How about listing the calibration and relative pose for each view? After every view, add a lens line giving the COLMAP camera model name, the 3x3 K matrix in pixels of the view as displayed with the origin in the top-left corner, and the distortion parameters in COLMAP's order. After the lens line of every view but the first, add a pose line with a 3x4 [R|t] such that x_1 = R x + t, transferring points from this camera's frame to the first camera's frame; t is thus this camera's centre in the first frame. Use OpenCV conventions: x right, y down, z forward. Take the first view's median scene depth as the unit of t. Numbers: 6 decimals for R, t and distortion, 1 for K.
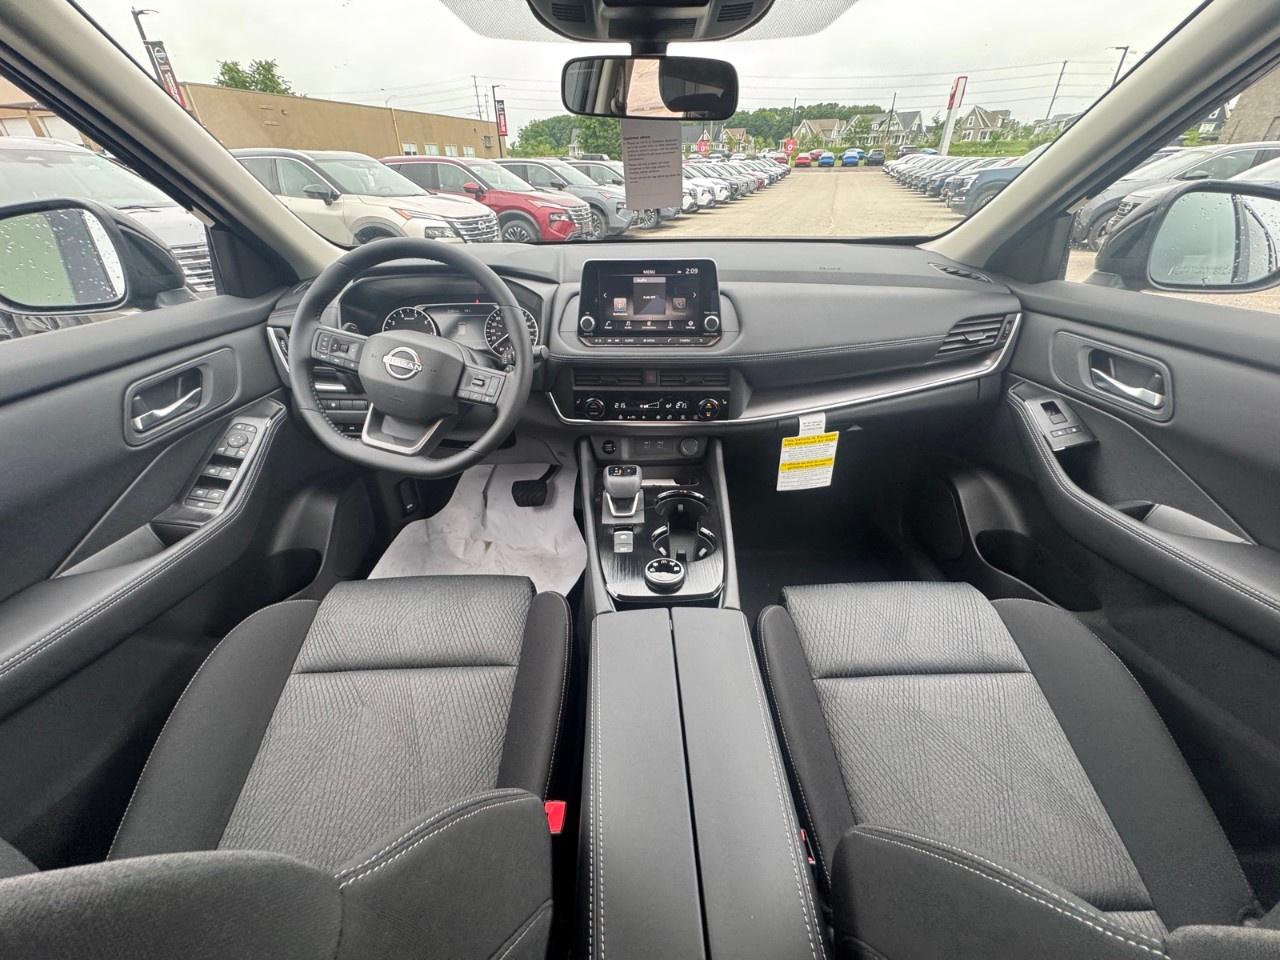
lens RADIAL K [[513.2, 0, 642.2], [0, 513.2, 477.7], [0, 0, 1]] dist [-0.000680, -0.000473]
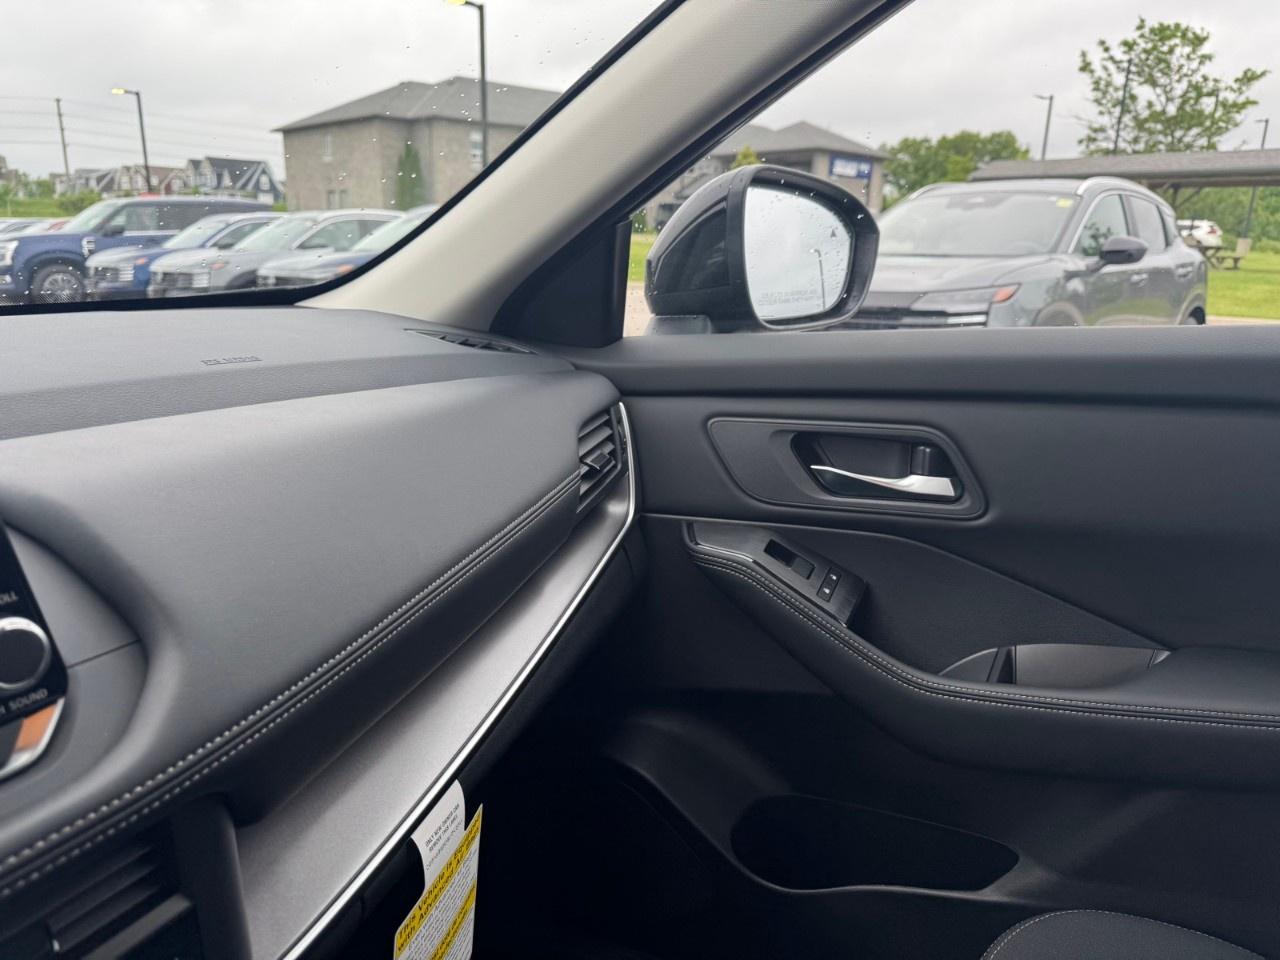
lens RADIAL K [[912.8, 0, 640.0], [0, 912.8, 480.0], [0, 0, 1]] dist [0.000009, -0.008416]
pose [[0.438355, -0.212862, 0.873233, -0.039435], [0.449209, 0.893393, -0.007723, -0.223608], [-0.778496, 0.395650, 0.487242, 0.553107]]
